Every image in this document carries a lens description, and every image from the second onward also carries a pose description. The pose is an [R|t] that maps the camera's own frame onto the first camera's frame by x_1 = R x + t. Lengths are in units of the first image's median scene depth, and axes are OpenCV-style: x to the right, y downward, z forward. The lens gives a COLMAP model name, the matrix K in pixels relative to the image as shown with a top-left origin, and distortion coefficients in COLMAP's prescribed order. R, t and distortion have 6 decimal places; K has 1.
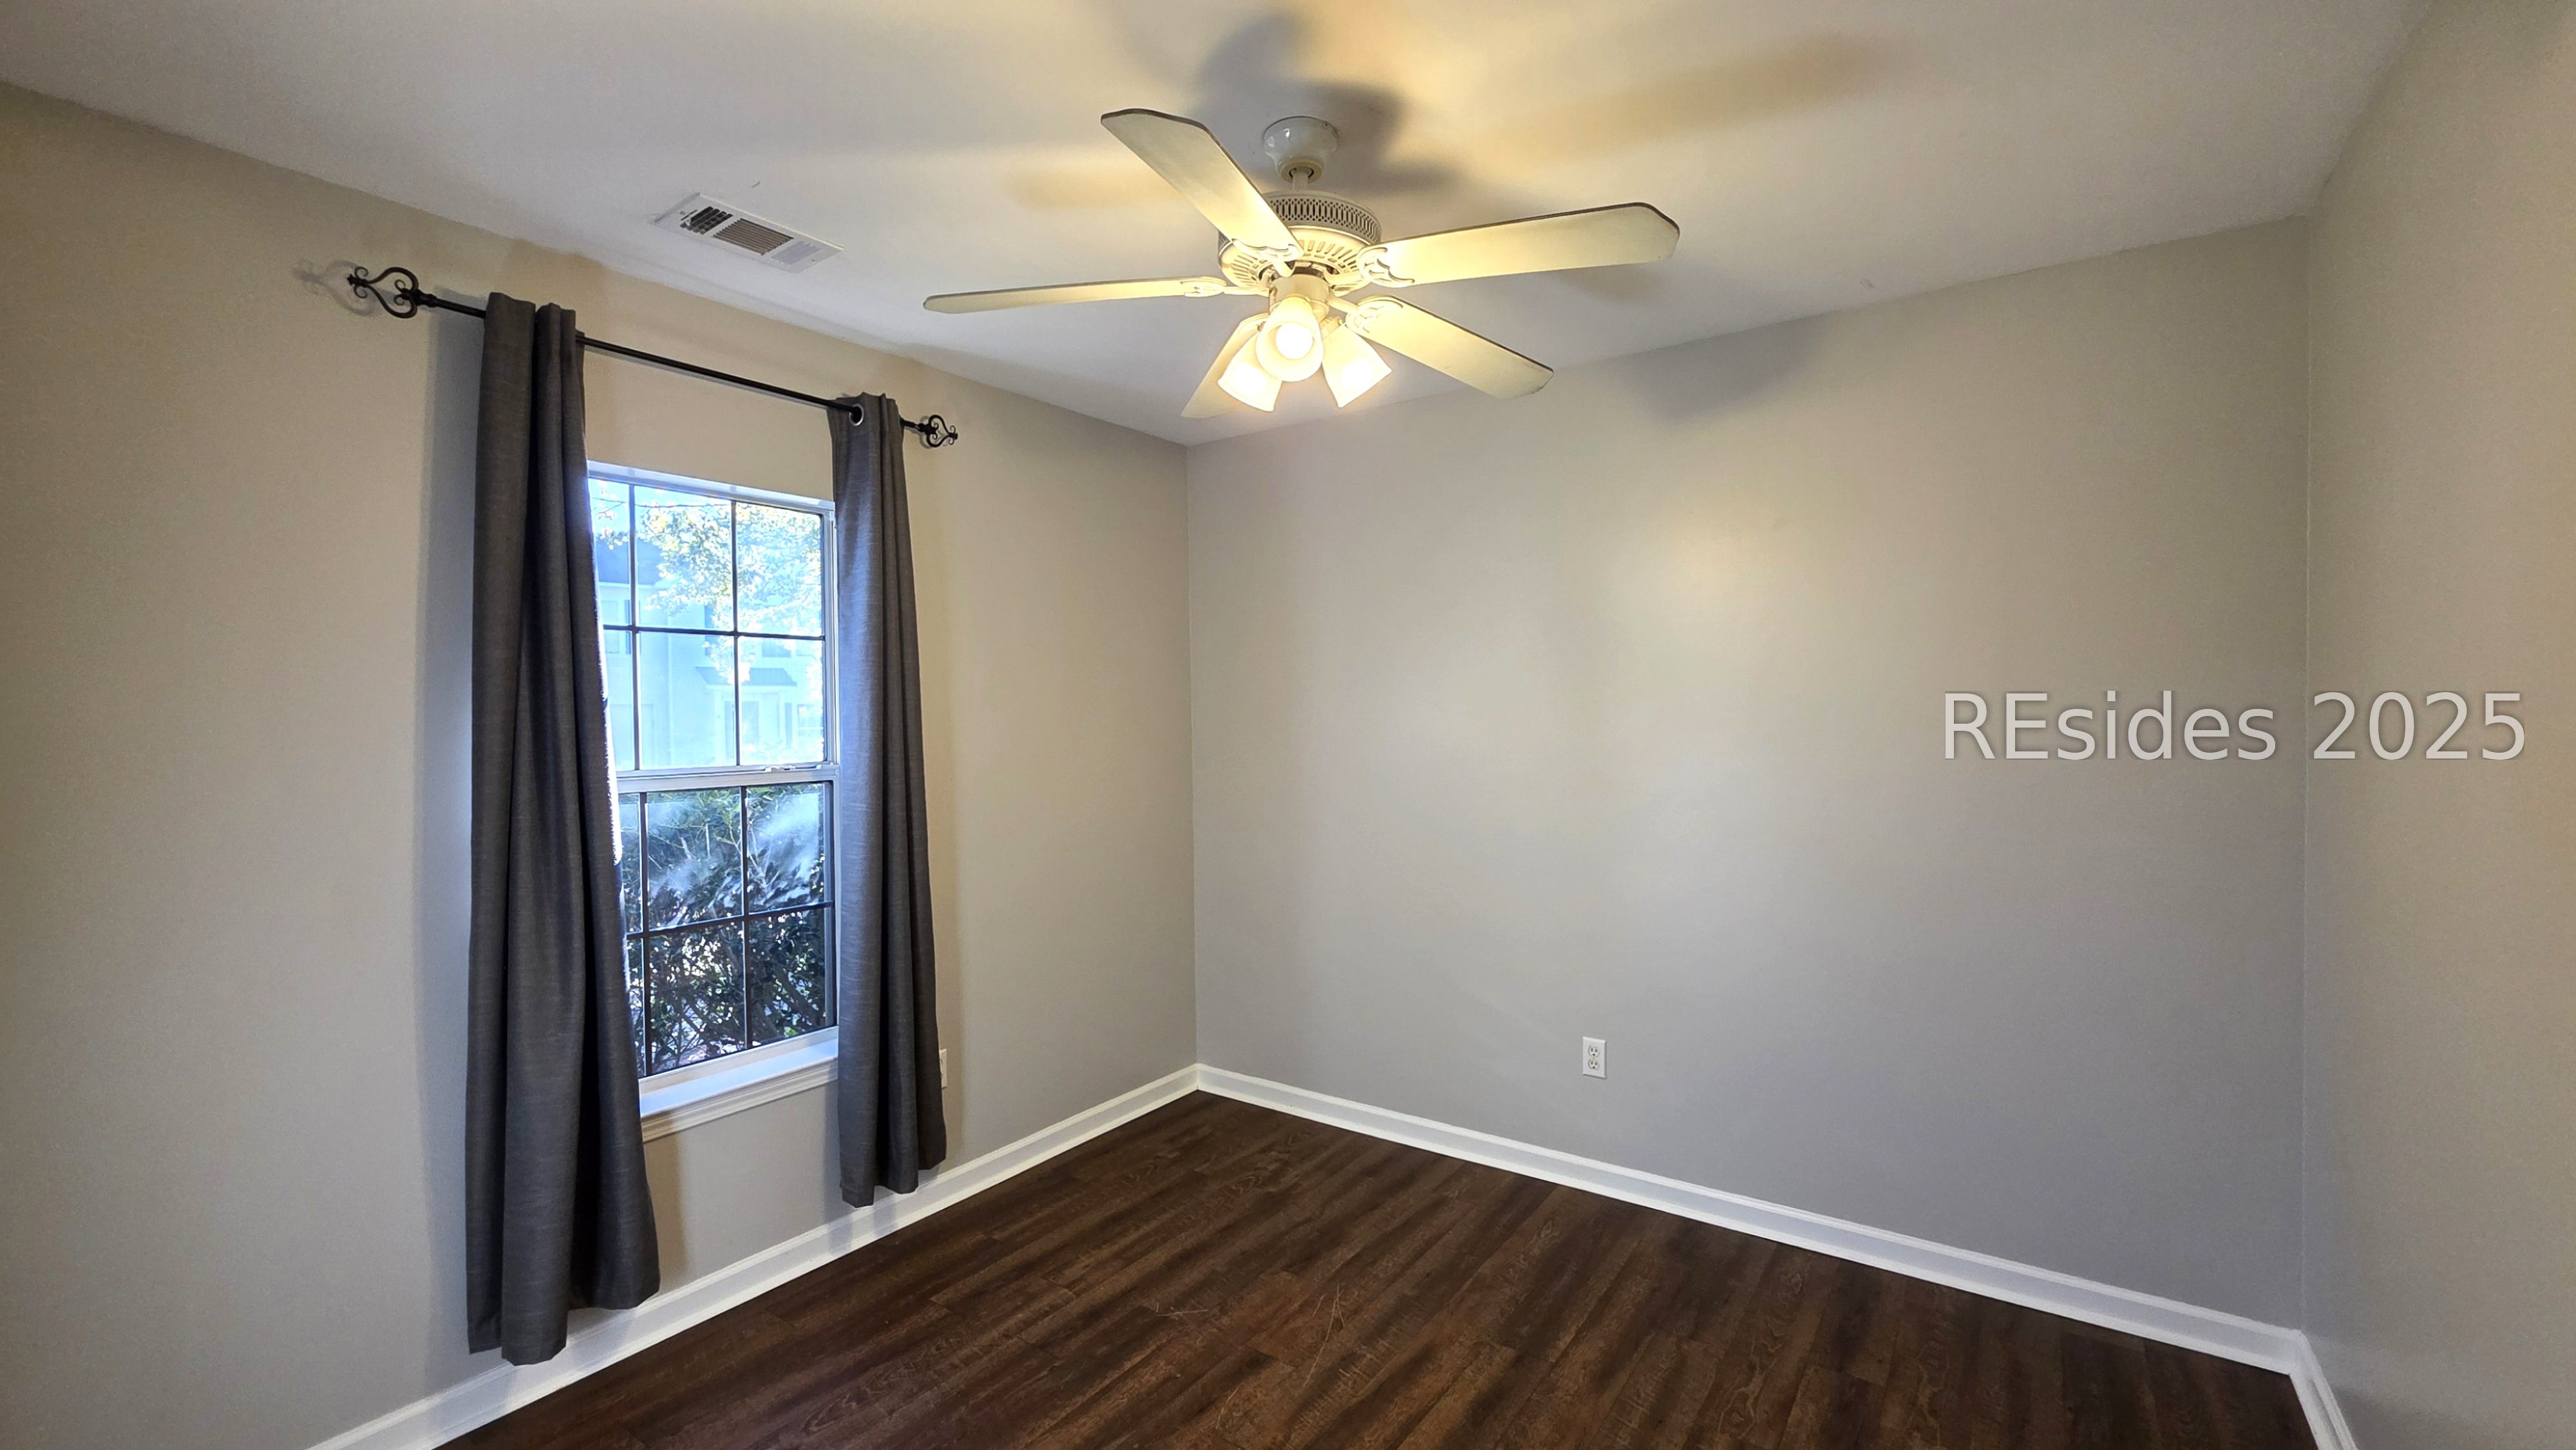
lens RADIAL K [[1030.6, 0, 1288.0], [0, 1030.6, 725.0], [0, 0, 1]] dist [-0.000411, -0.000489]
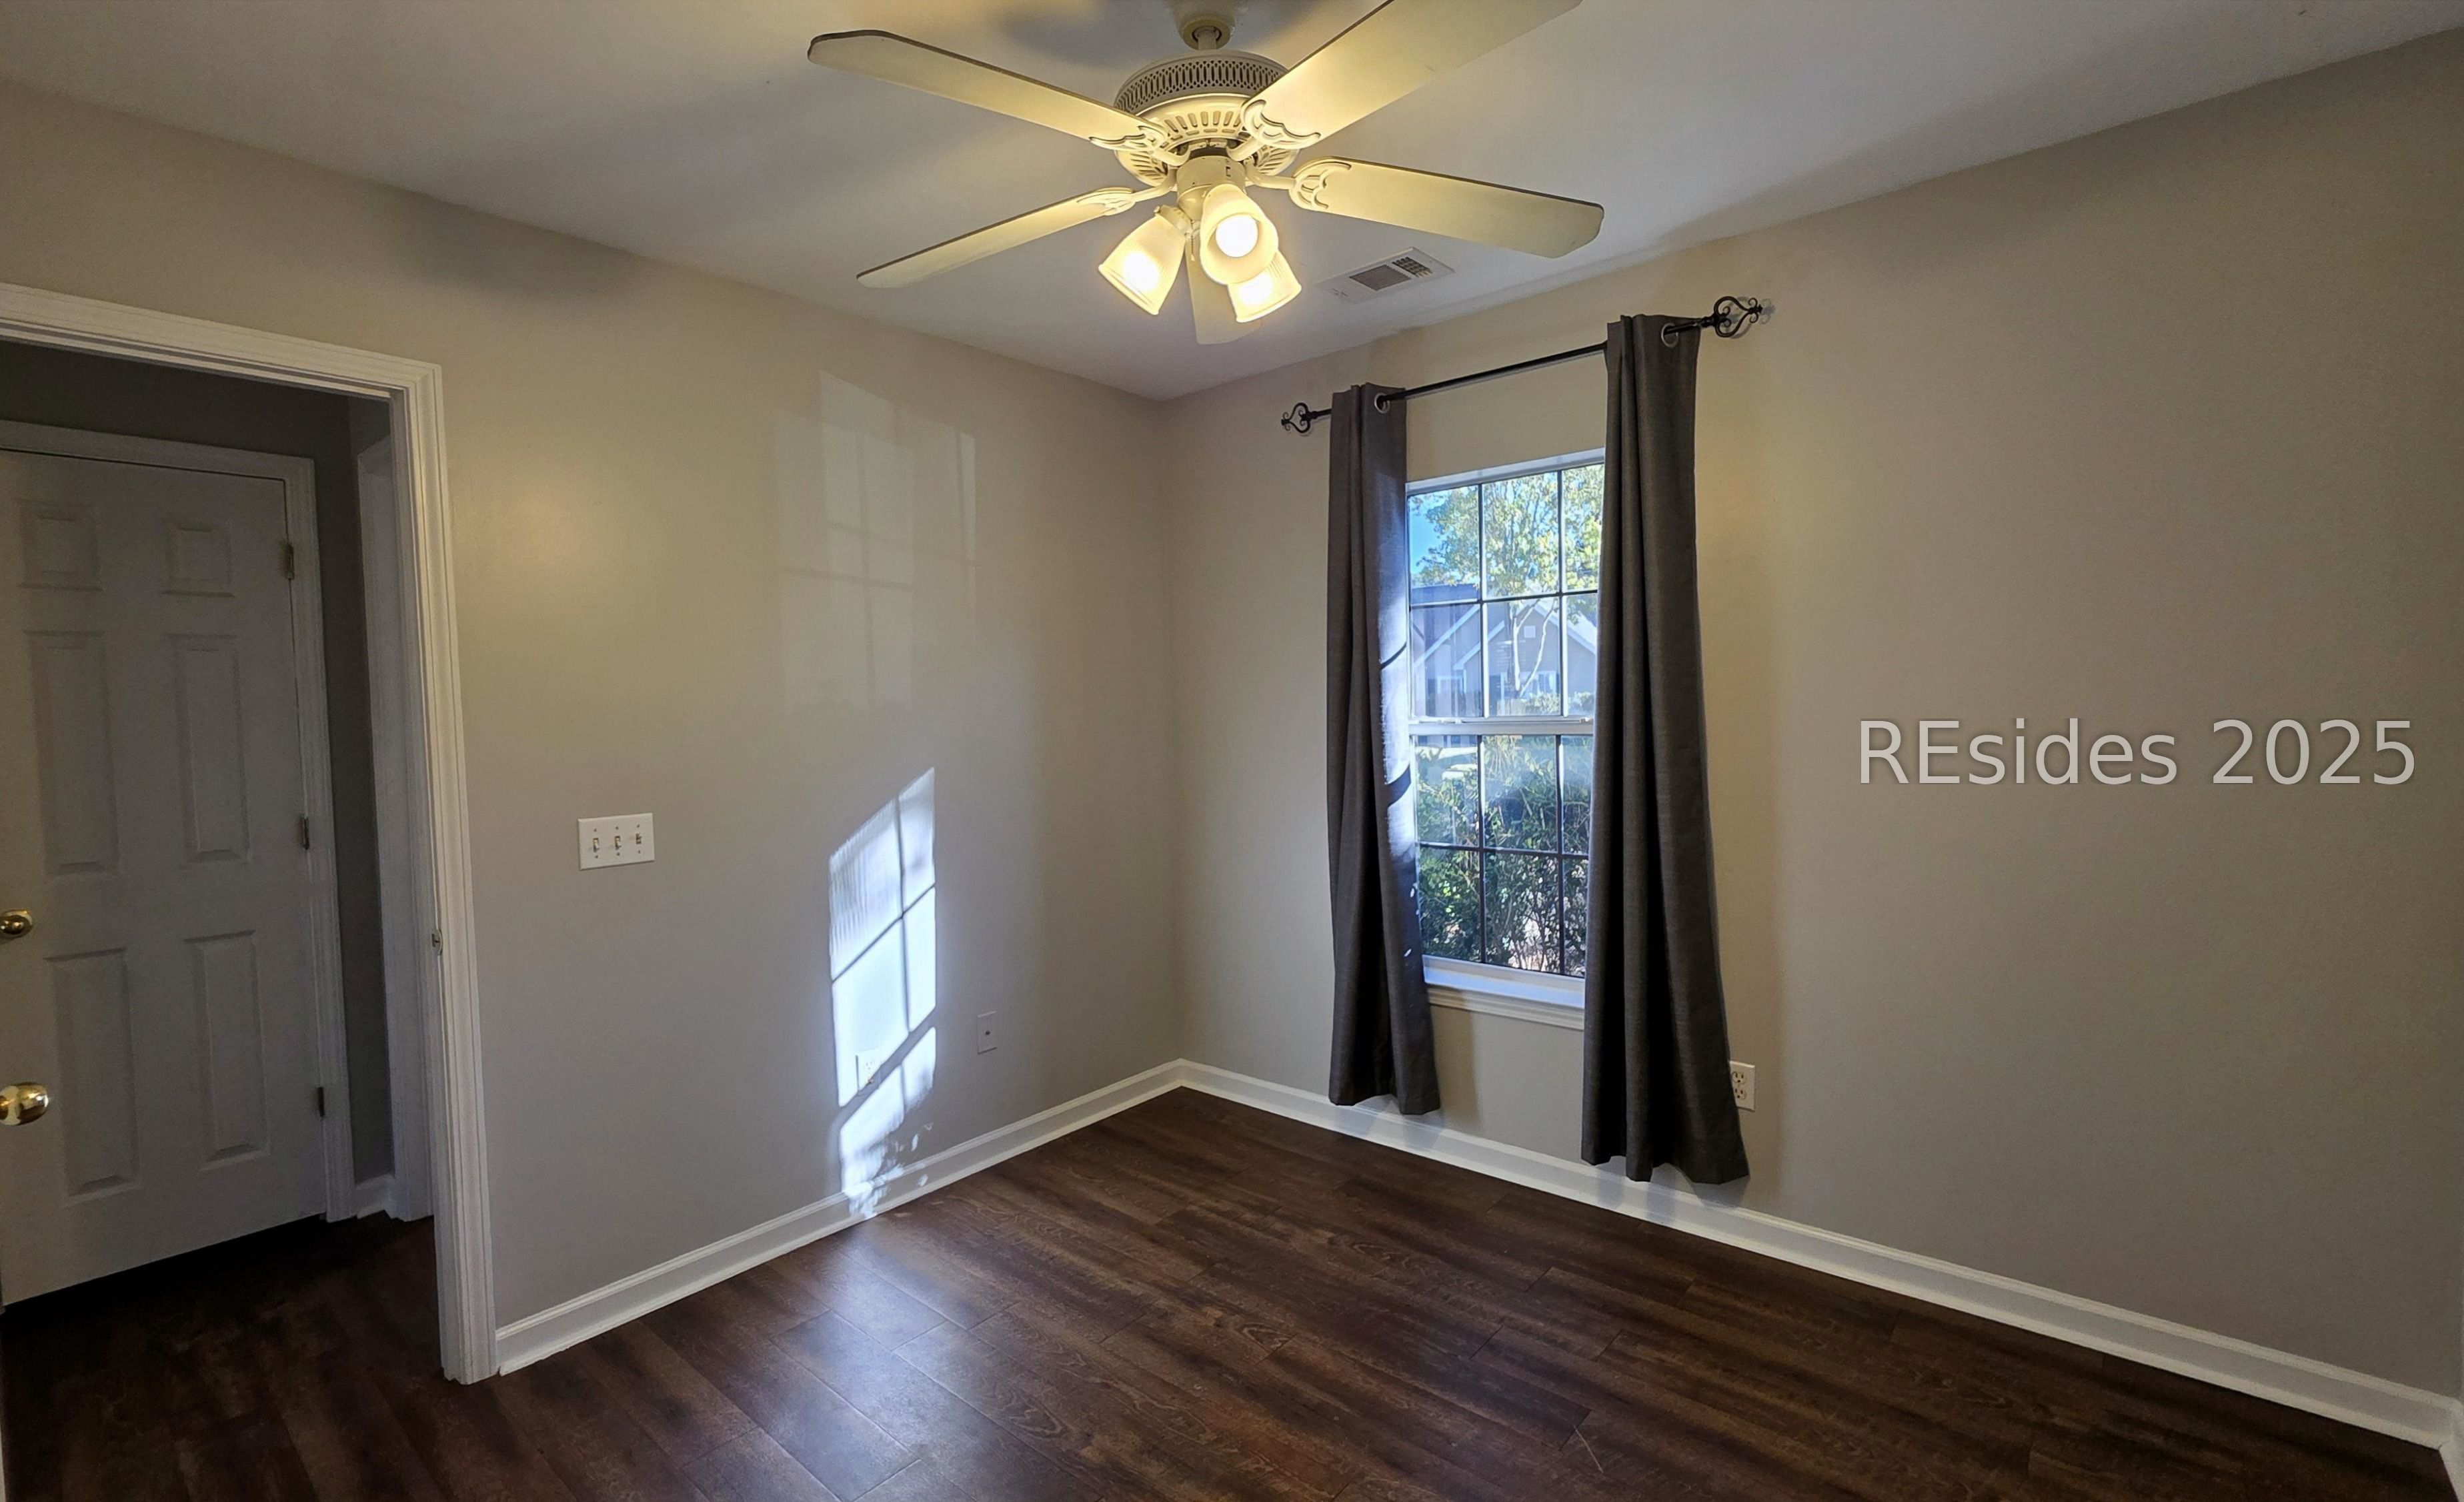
lens RADIAL K [[1097.1, 0, 1232.0], [0, 1097.1, 751.0], [0, 0, 1]] dist [0.000180, -0.000120]
pose [[-0.099455, 0.057461, -0.993382, 0.662631], [0.019380, 0.998254, 0.055803, 0.004329], [0.994853, -0.013702, -0.100395, 0.779810]]
